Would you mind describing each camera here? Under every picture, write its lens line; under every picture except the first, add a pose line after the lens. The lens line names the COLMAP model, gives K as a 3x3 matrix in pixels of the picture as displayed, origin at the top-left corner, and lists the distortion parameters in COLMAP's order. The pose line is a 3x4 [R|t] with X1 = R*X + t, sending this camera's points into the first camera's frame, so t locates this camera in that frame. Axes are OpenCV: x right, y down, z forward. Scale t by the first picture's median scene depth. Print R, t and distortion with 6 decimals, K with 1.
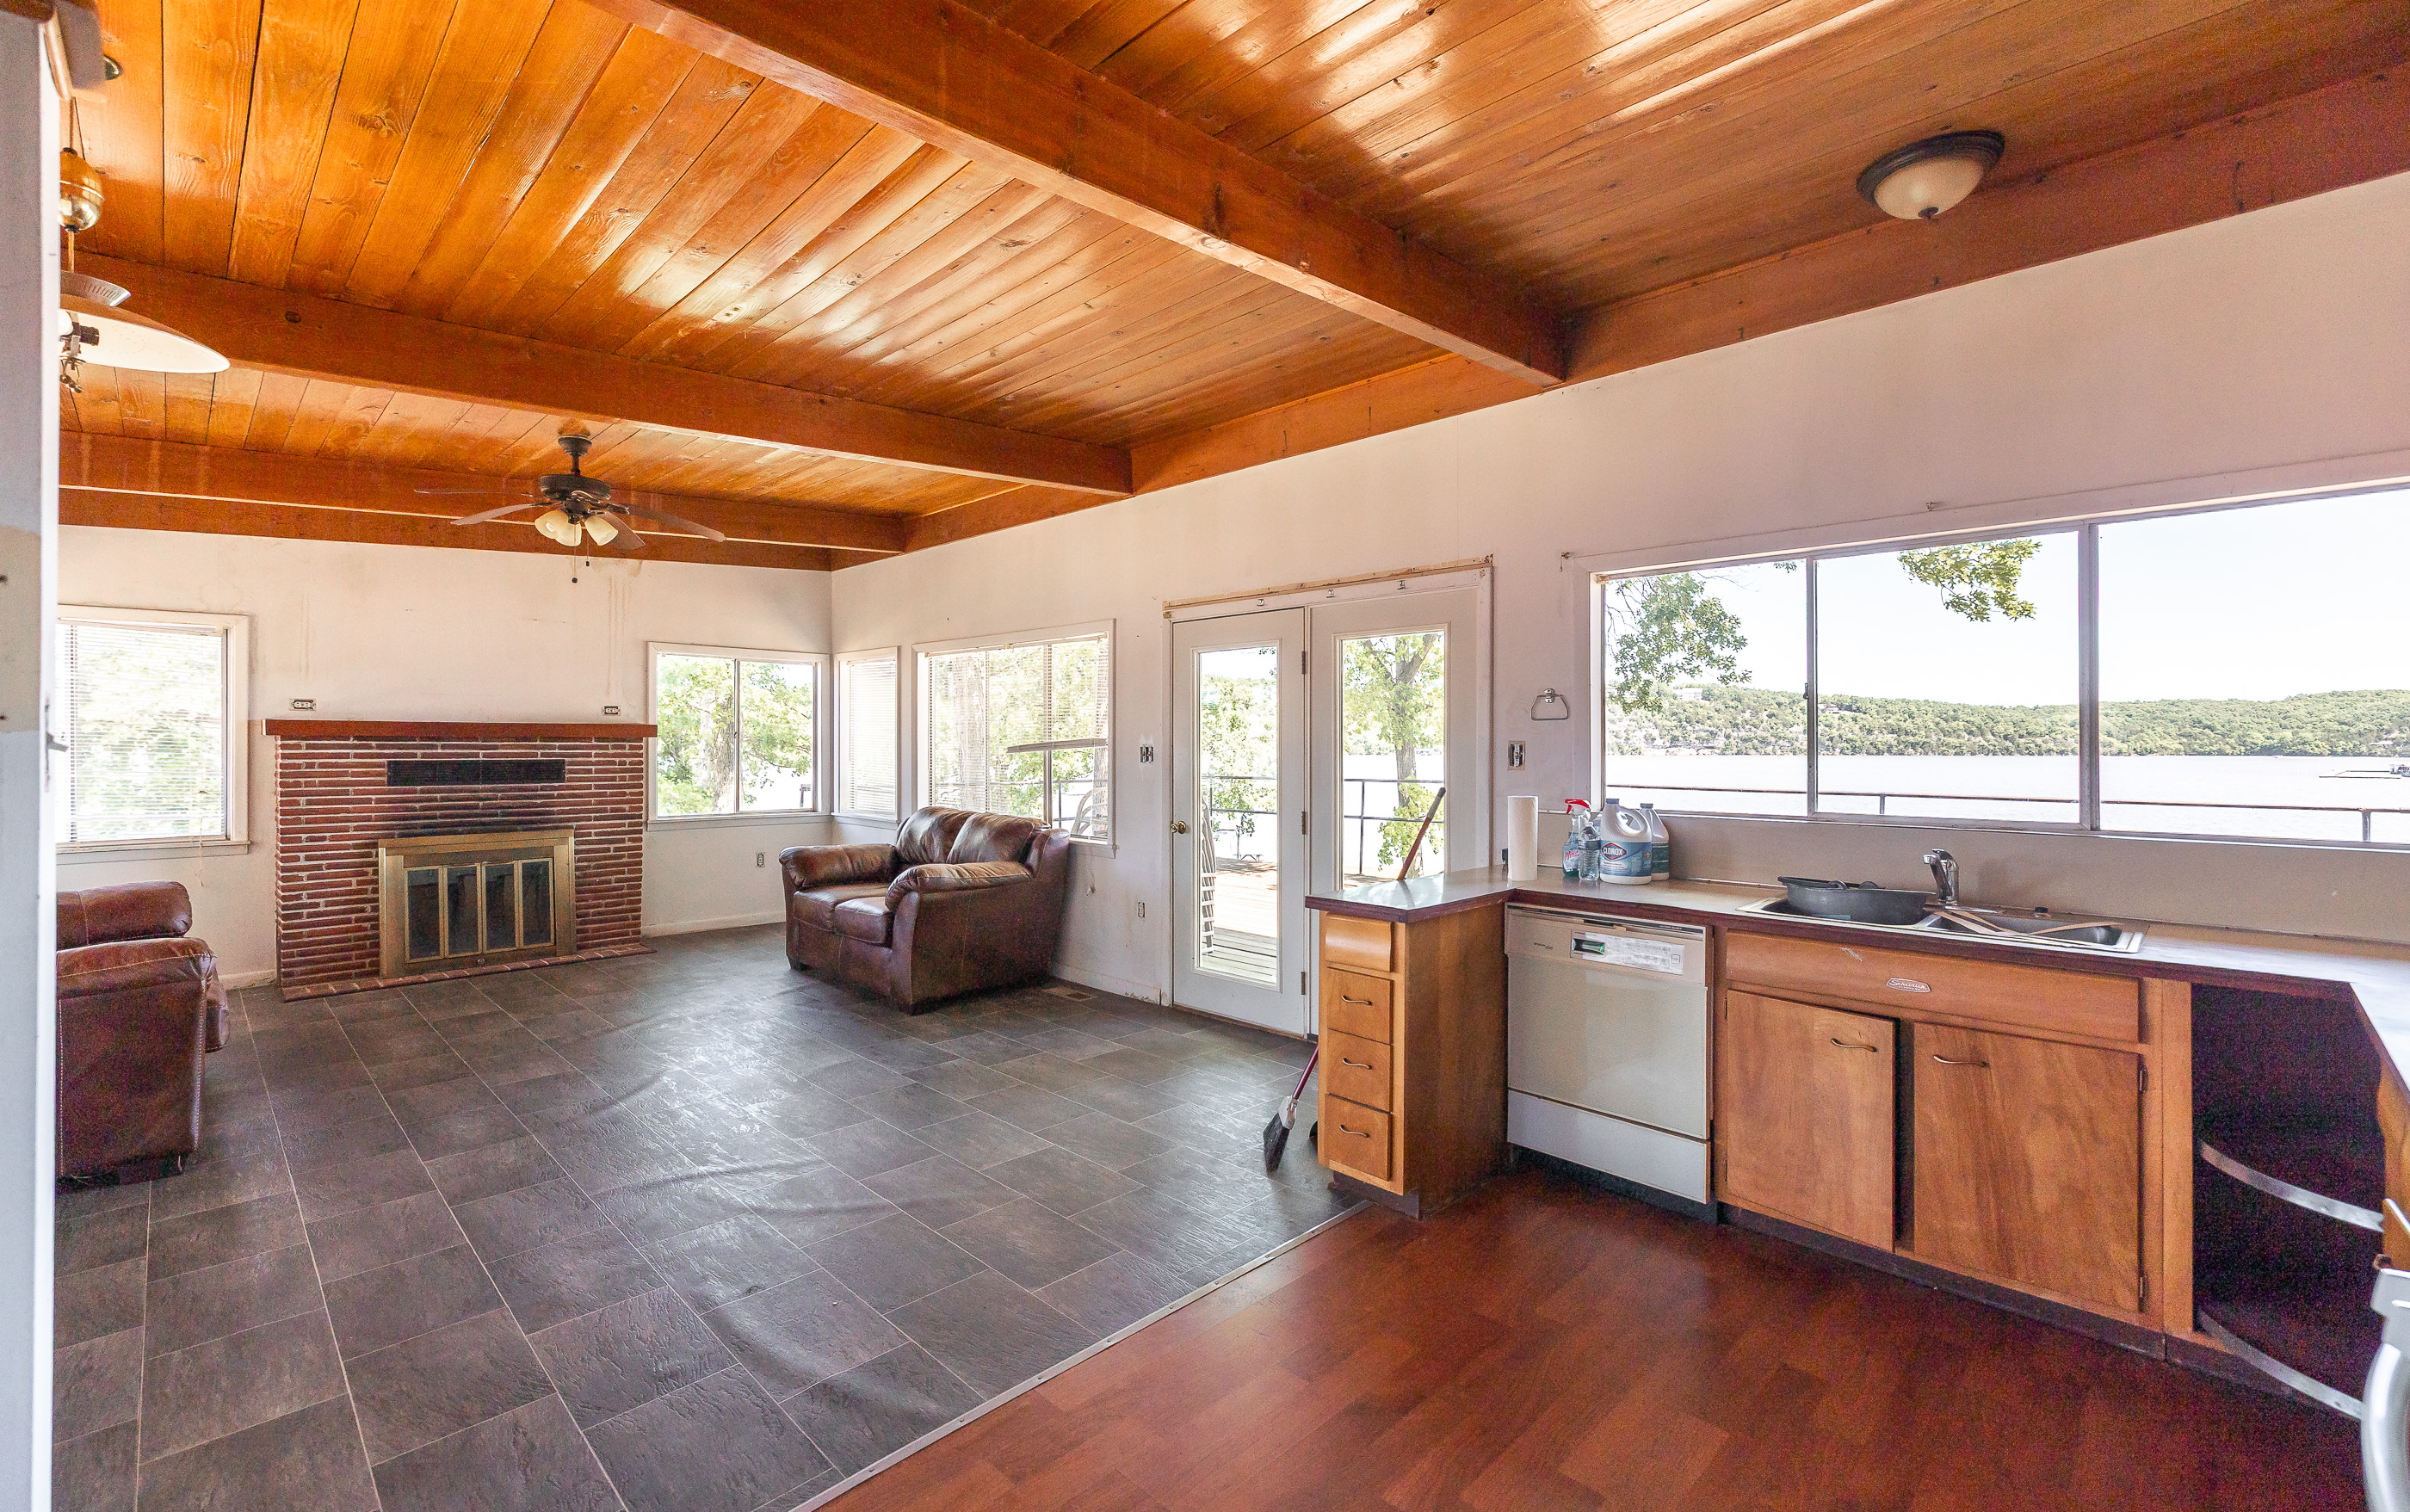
lens RADIAL K [[1022.9, 0, 1200.3], [0, 1022.9, 733.9], [0, 0, 1]] dist [0.015084, 0.000286]
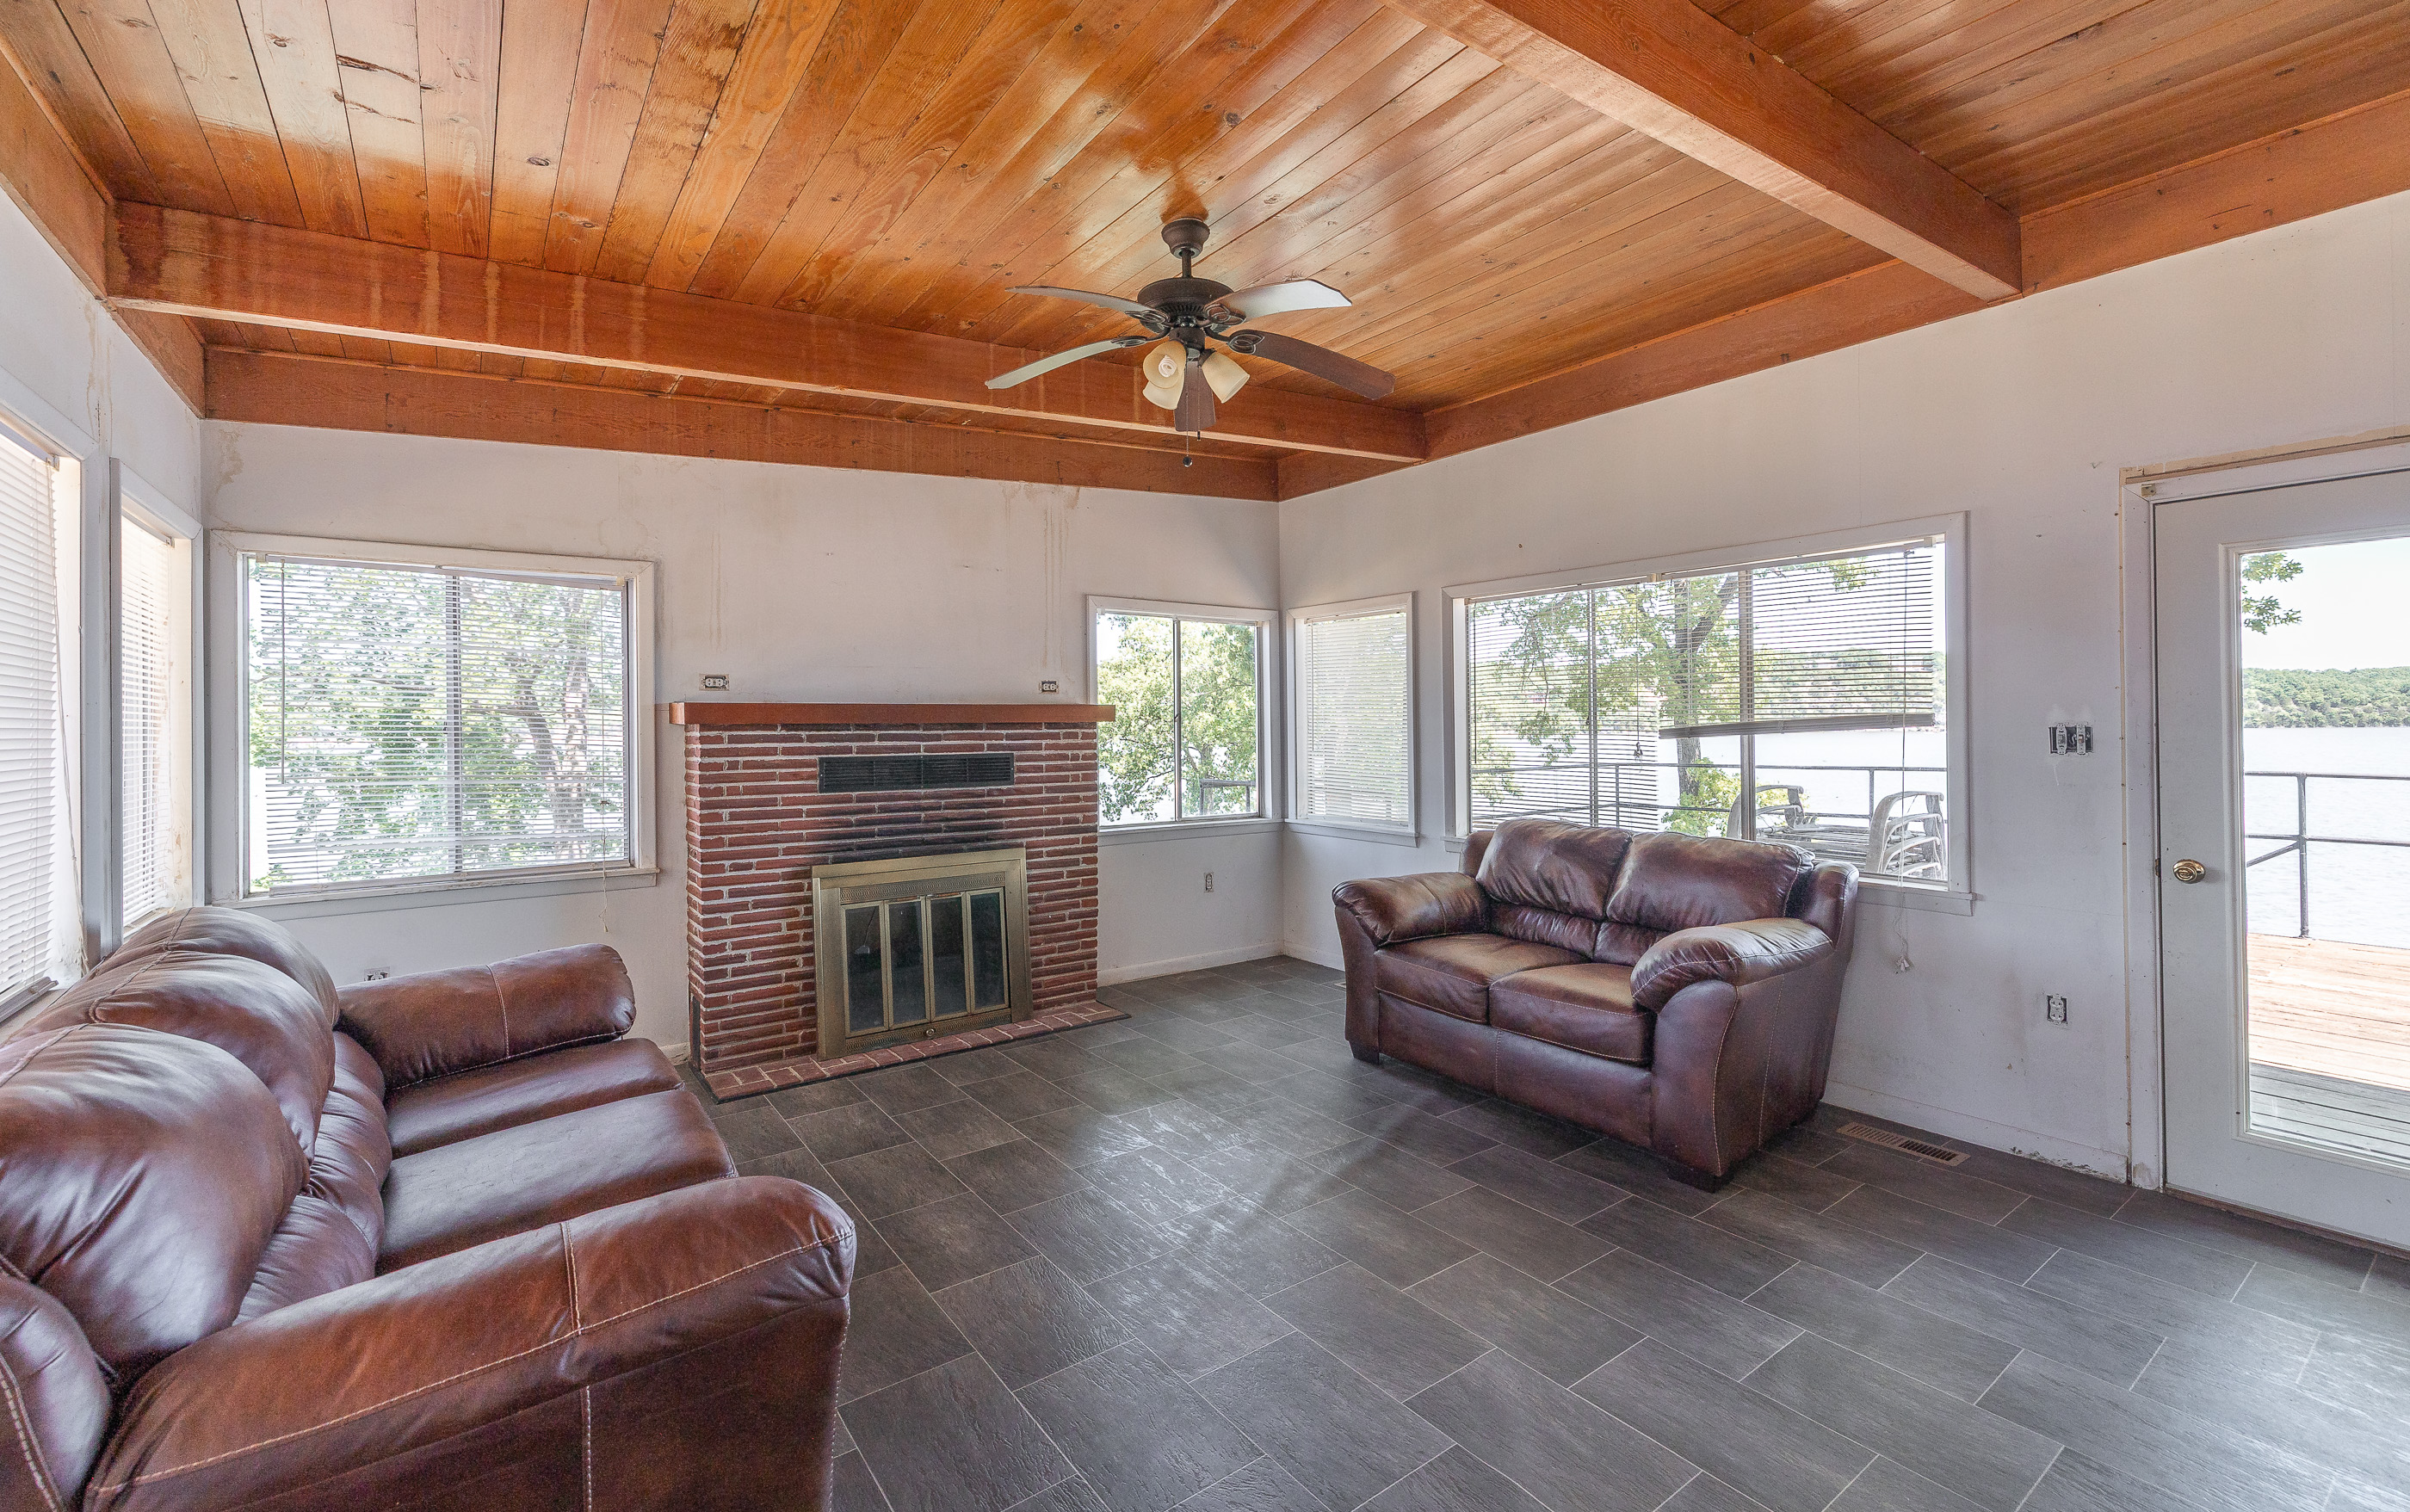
lens RADIAL K [[1016.9, 0, 1211.5], [0, 1016.9, 714.8], [0, 0, 1]] dist [0.009573, -0.000037]
pose [[0.989304, -0.013264, -0.145262, -0.424532], [0.013118, 0.999912, -0.001960, 0.000889], [0.145276, 0.000033, 0.989391, 0.343179]]
